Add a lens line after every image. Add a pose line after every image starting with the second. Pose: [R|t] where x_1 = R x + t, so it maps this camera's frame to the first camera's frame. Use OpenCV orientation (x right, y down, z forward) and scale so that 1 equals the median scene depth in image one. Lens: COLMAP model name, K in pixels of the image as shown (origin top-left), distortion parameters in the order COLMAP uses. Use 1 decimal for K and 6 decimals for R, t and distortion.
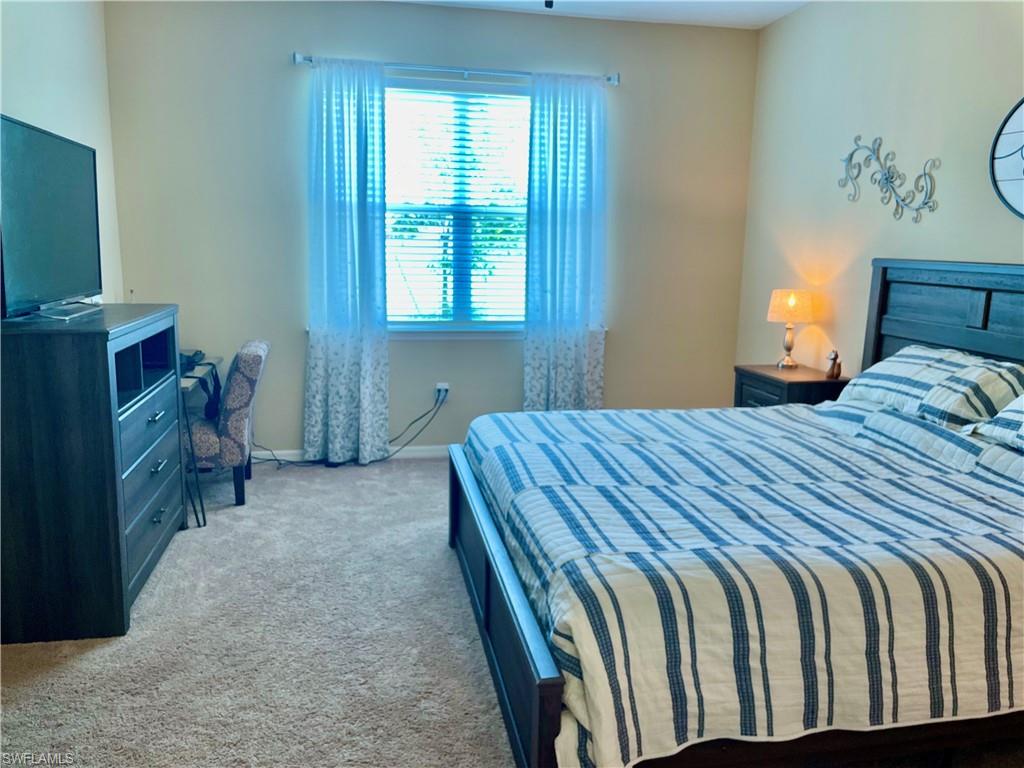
lens RADIAL K [[771.8, 0, 516.1], [0, 771.8, 381.6], [0, 0, 1]] dist [0.093372, -0.120739]
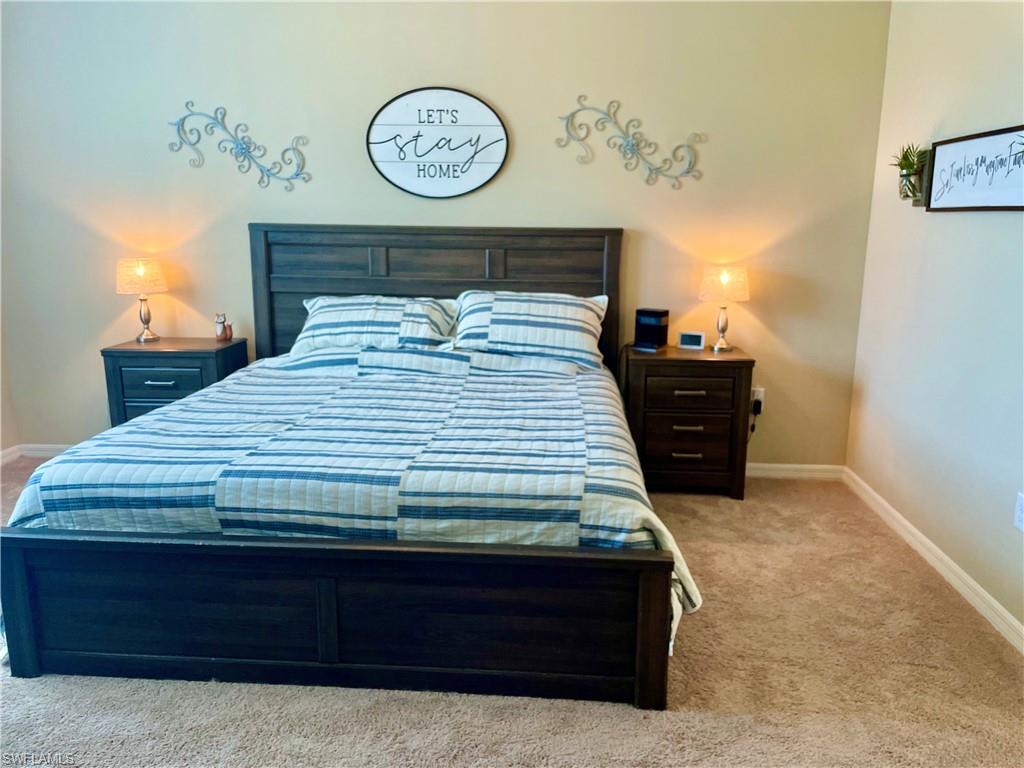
lens RADIAL K [[771.8, 0, 517.5], [0, 771.8, 385.8], [0, 0, 1]] dist [0.093372, -0.120739]
pose [[0.272740, -0.222297, 0.936054, -0.608838], [0.168653, 0.968922, 0.180961, -0.087645], [-0.947190, 0.108513, 0.301755, 0.421445]]
